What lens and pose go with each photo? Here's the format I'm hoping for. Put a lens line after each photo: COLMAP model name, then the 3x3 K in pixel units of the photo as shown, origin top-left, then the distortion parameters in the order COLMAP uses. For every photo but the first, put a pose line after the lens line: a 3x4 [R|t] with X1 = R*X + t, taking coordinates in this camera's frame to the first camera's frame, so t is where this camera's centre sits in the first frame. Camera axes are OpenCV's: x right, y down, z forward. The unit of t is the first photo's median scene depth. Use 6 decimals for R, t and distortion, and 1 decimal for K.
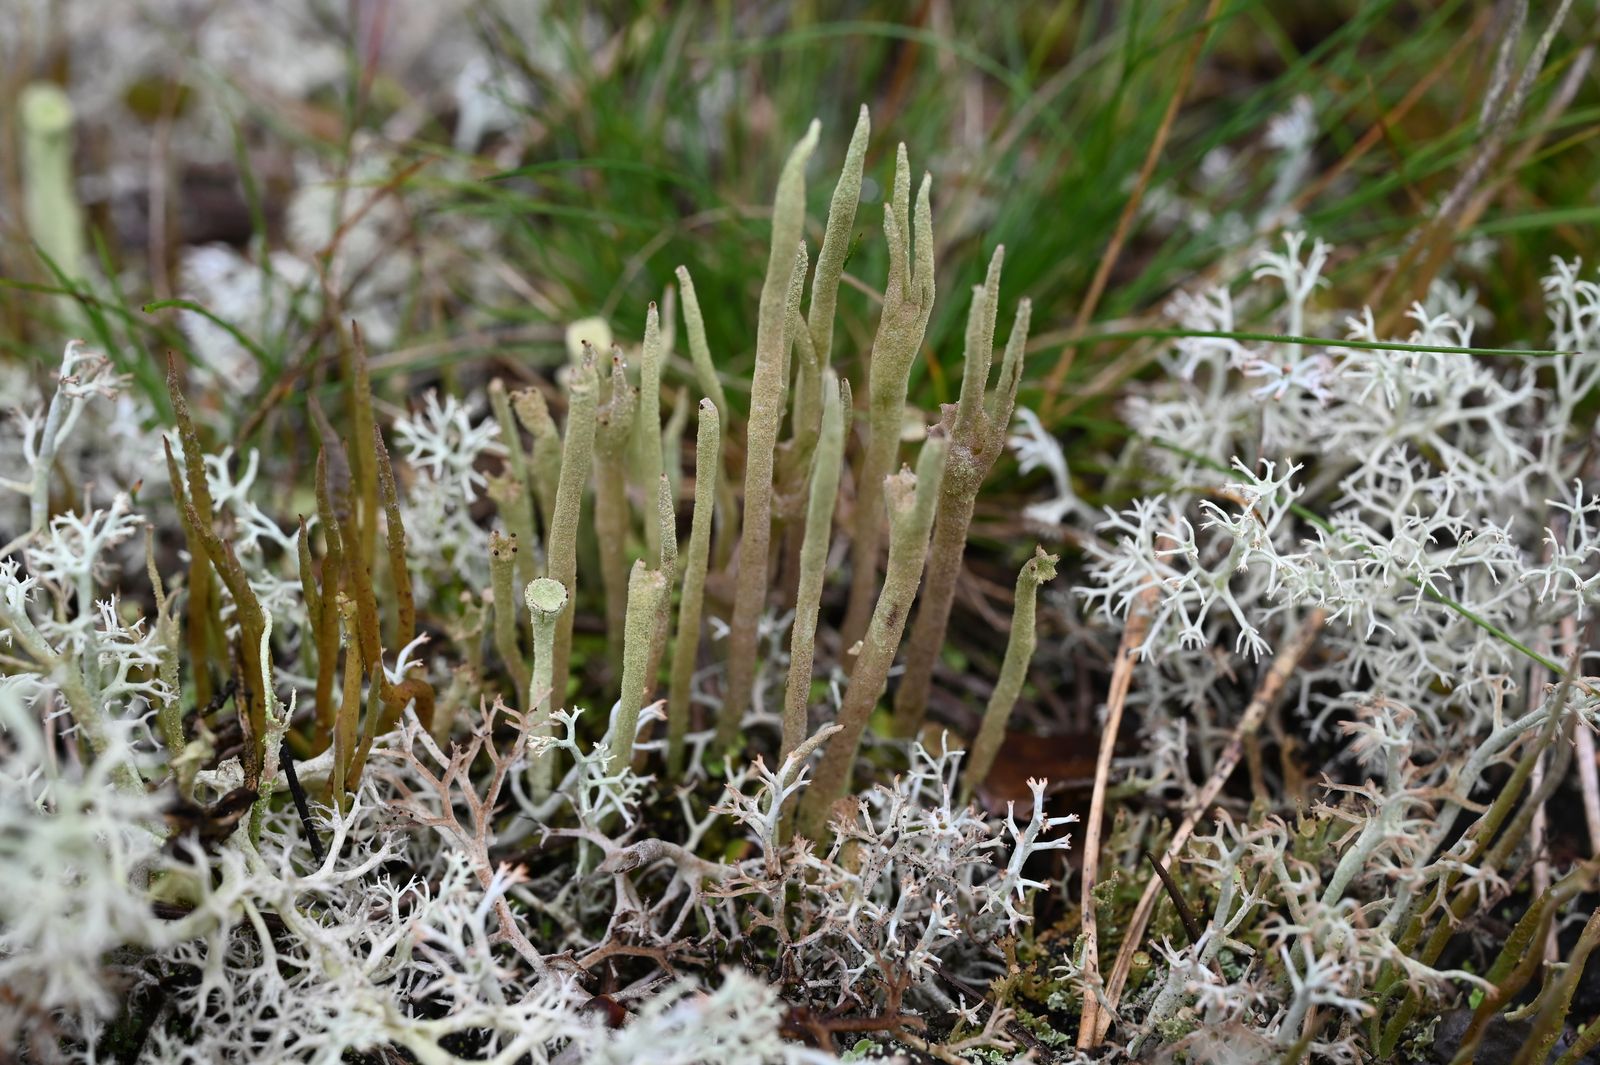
lens RADIAL K [[2551.3, 0, 779.3], [0, 2551.3, 528.6], [0, 0, 1]] dist [0.010708, -0.030044]
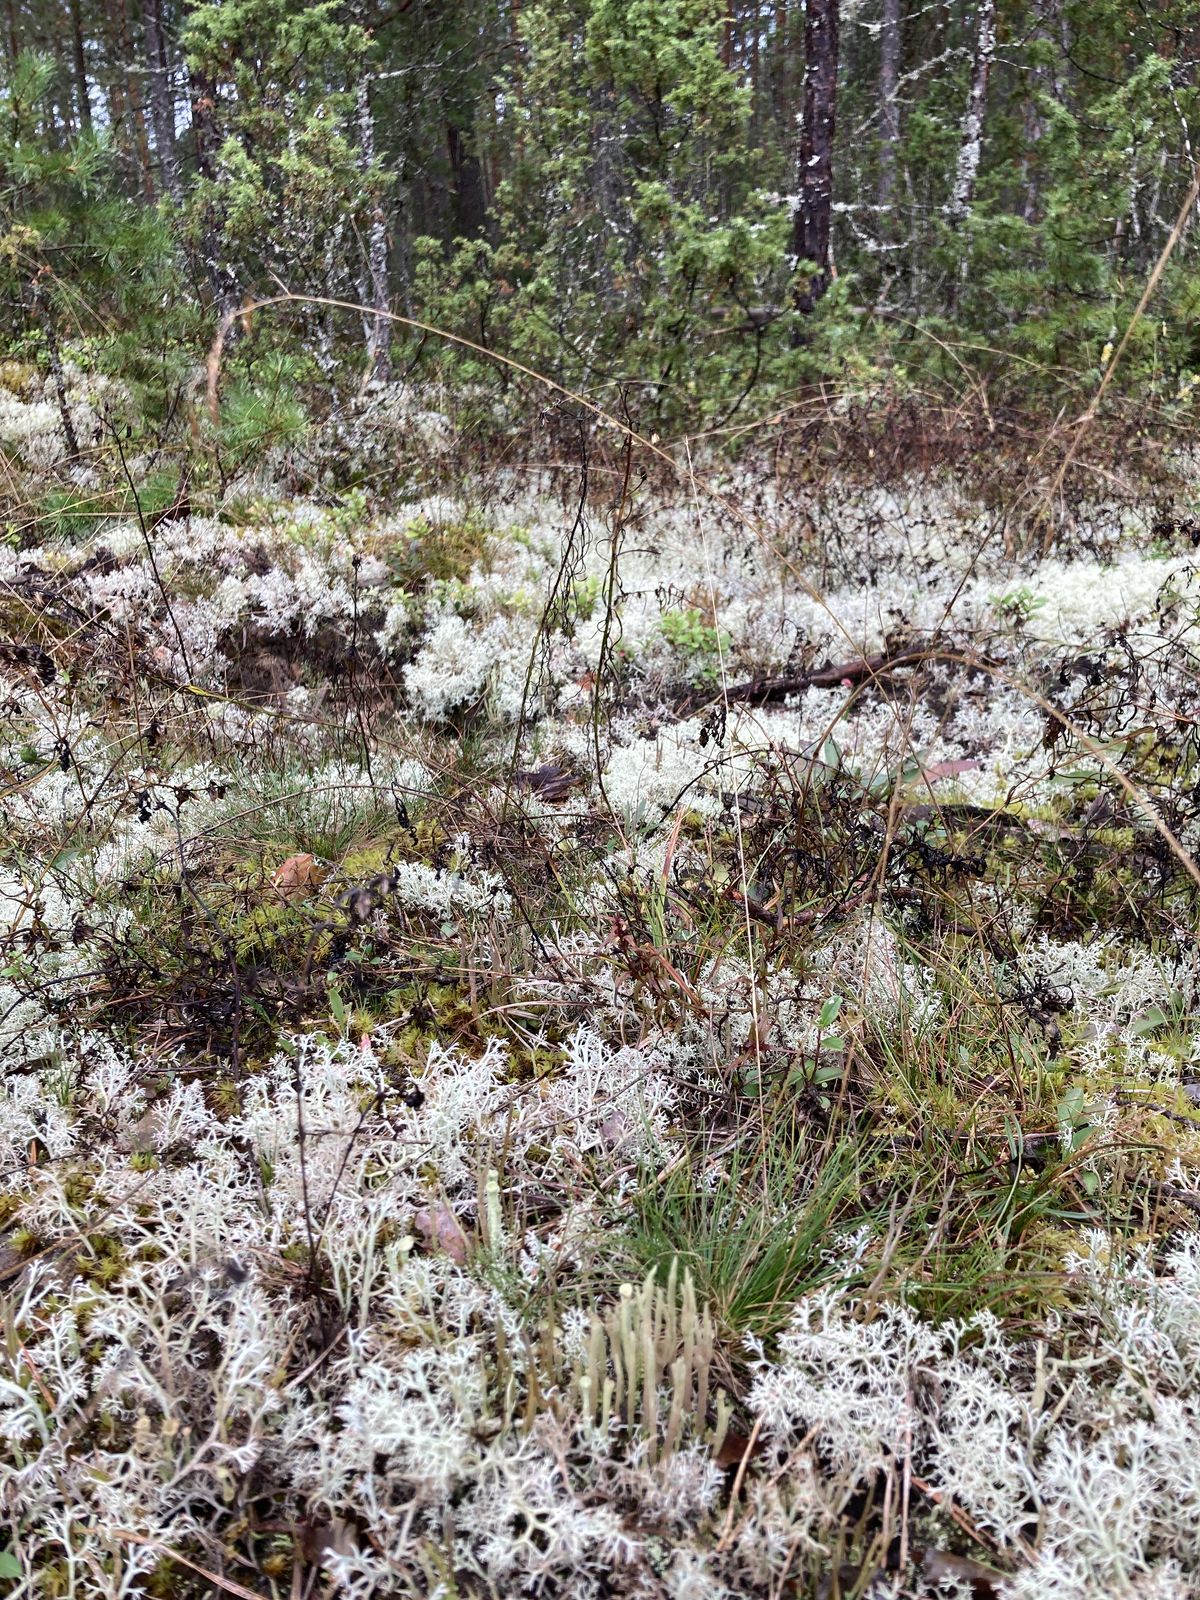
lens RADIAL K [[1380.2, 0, 602.9], [0, 1380.2, 764.8], [0, 0, 1]] dist [-0.007362, -0.007986]
pose [[0.963693, 0.031412, -0.265158, 0.398761], [-0.104476, 0.958242, -0.266190, -0.278745], [0.245723, 0.284228, 0.926733, -0.984061]]
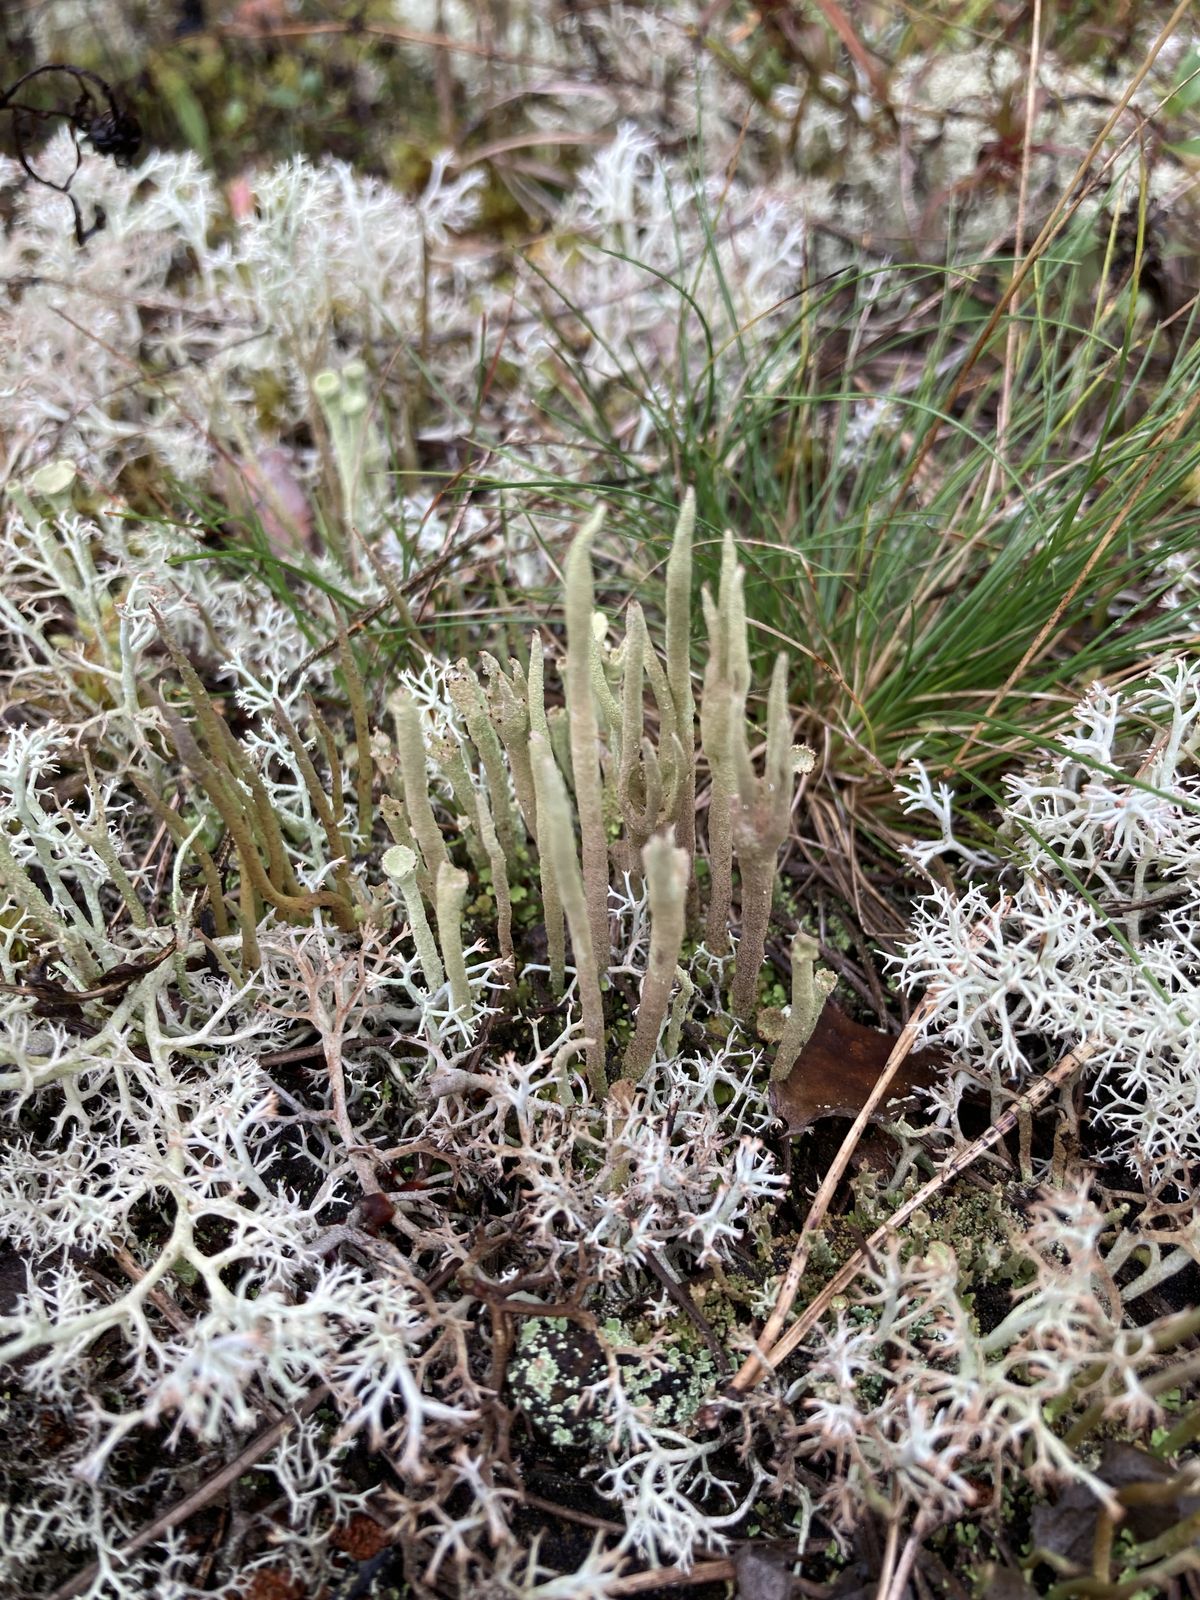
lens RADIAL K [[1380.2, 0, 602.9], [0, 1380.2, 764.8], [0, 0, 1]] dist [-0.007362, -0.007986]
pose [[0.917498, 0.215857, -0.334070, 0.190698], [-0.173363, 0.972971, 0.152550, -0.125700], [0.357970, -0.082049, 0.930121, 0.418191]]
